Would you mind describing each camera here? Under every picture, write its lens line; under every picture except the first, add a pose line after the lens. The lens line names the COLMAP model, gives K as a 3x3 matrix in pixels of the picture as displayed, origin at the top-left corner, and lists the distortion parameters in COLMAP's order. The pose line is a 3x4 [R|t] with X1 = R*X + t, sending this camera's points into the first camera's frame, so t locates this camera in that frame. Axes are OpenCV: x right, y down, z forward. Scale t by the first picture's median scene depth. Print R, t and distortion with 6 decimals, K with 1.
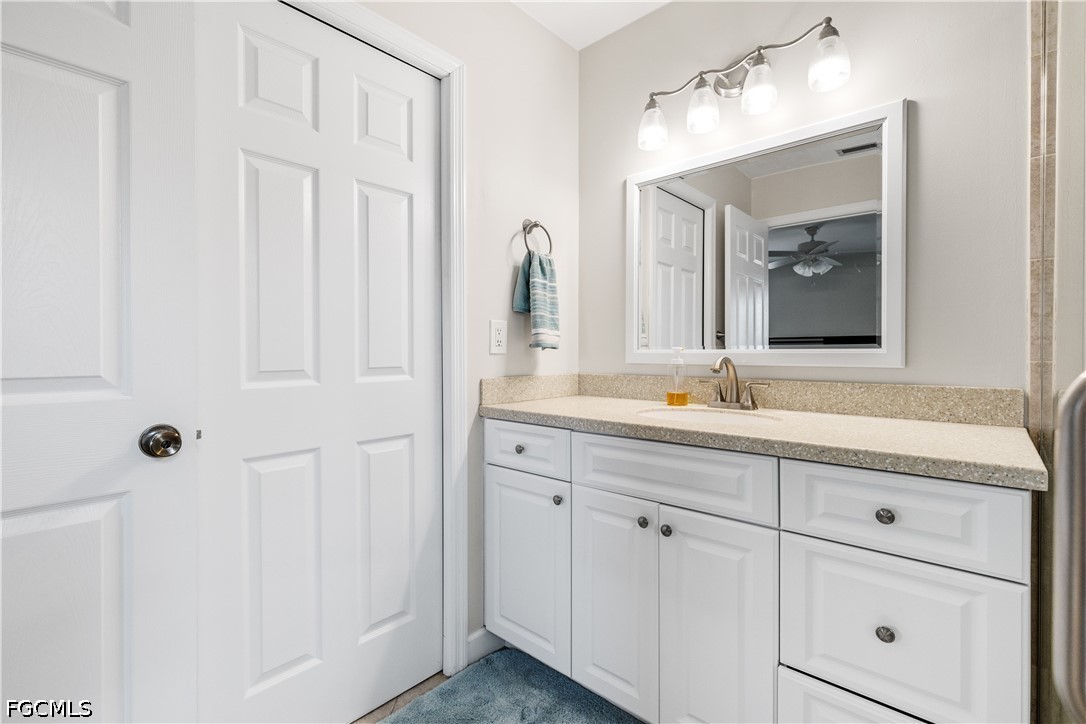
lens RADIAL K [[482.0, 0, 543.5], [0, 482.0, 352.2], [0, 0, 1]] dist [-0.000615, -0.000521]
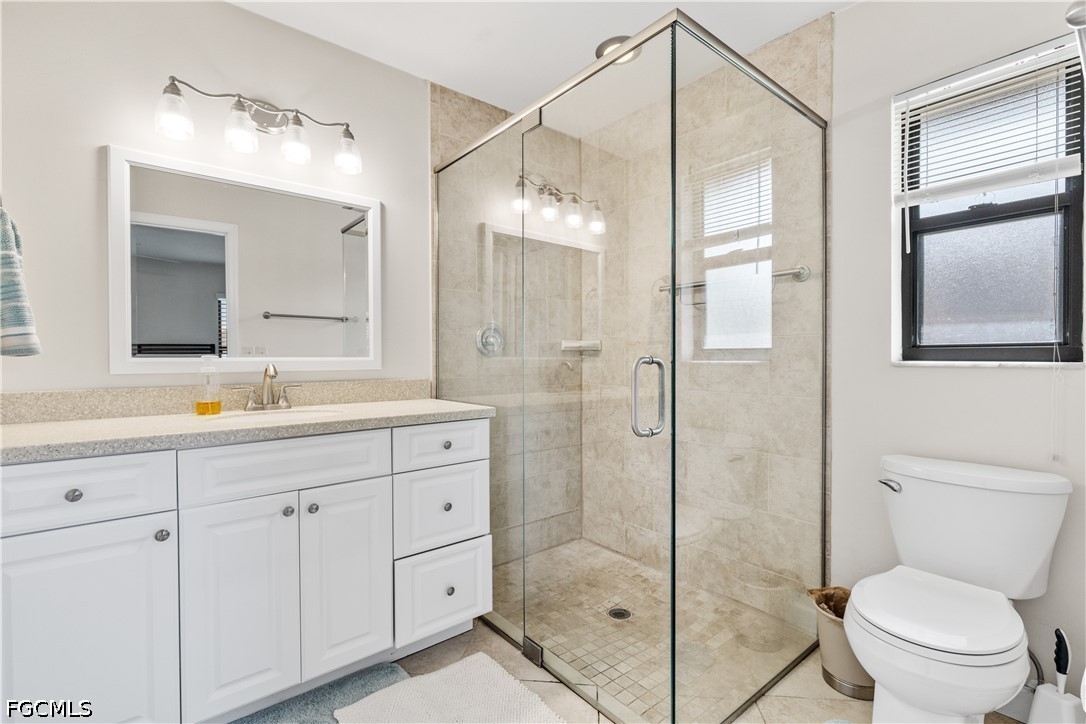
lens RADIAL K [[488.8, 0, 546.9], [0, 488.8, 361.7], [0, 0, 1]] dist [0.001370, -0.000573]
pose [[0.140953, -0.005959, 0.989998, -0.722504], [0.004525, 0.999975, 0.005375, 0.000570], [-0.990006, 0.003722, 0.140976, 0.209005]]
